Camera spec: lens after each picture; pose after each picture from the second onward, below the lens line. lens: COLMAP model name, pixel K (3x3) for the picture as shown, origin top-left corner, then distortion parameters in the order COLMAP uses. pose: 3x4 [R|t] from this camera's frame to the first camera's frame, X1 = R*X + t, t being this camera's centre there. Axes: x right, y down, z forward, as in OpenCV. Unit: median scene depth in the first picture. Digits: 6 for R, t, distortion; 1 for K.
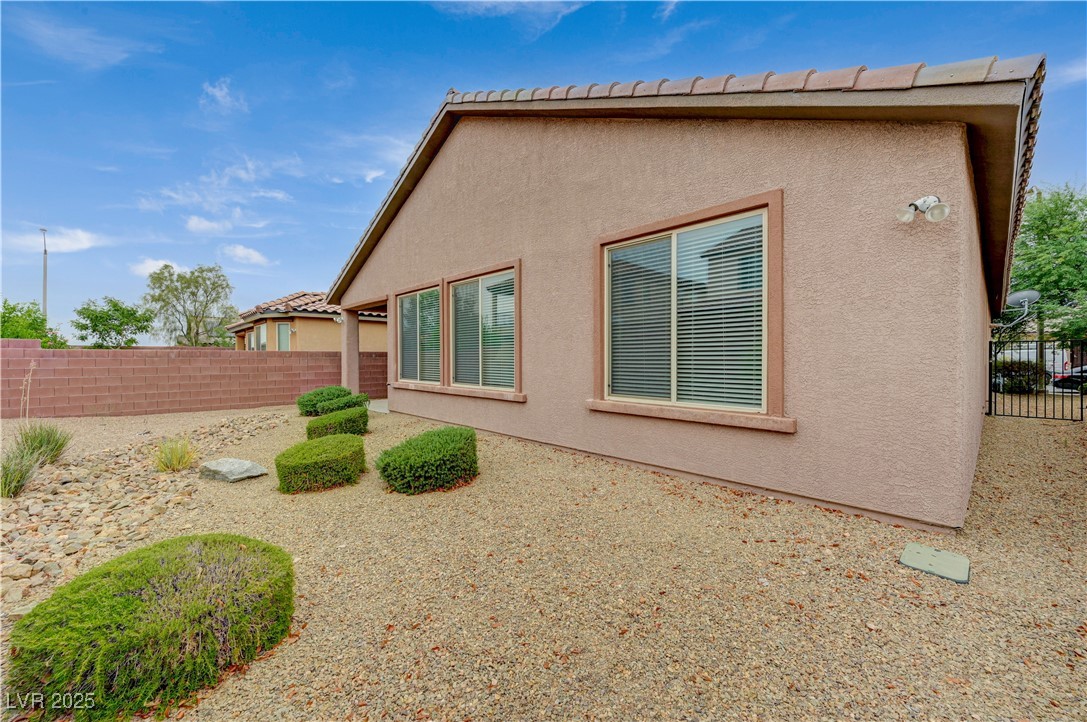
lens RADIAL K [[429.3, 0, 545.2], [0, 429.3, 357.1], [0, 0, 1]] dist [-0.001783, -0.000002]
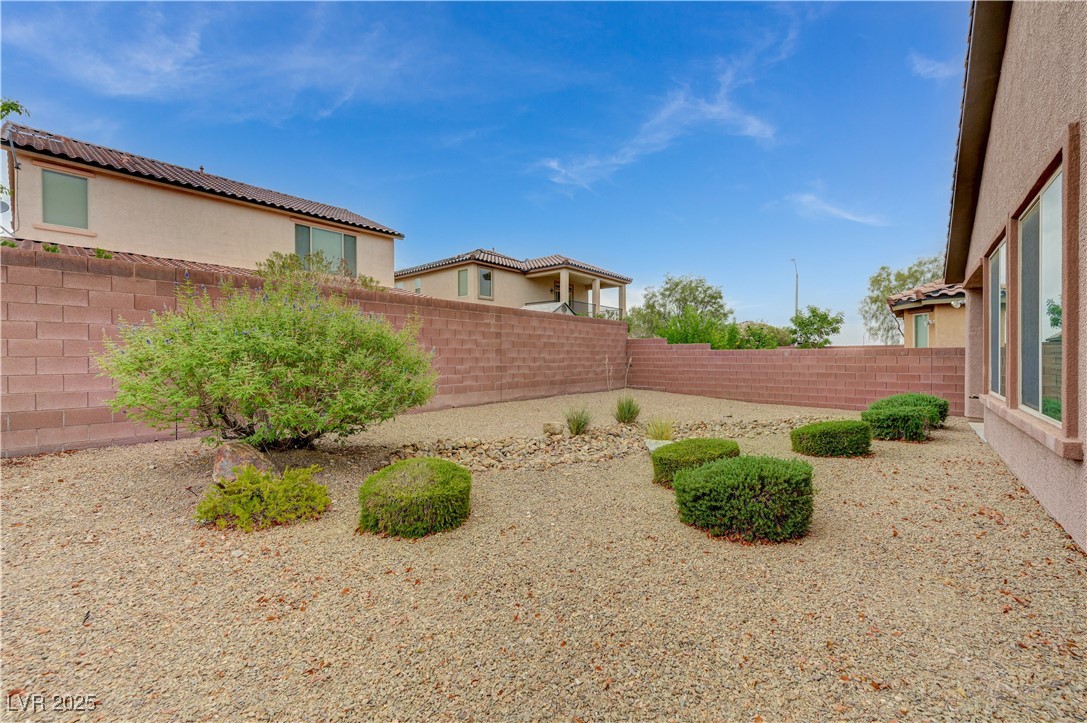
lens RADIAL K [[429.3, 0, 545.2], [0, 429.3, 357.6], [0, 0, 1]] dist [-0.001783, -0.000002]
pose [[0.095800, 0.003379, -0.995395, 0.179527], [0.000946, 0.999993, 0.003486, 0.000994], [0.995400, -0.001276, 0.095796, 0.246815]]
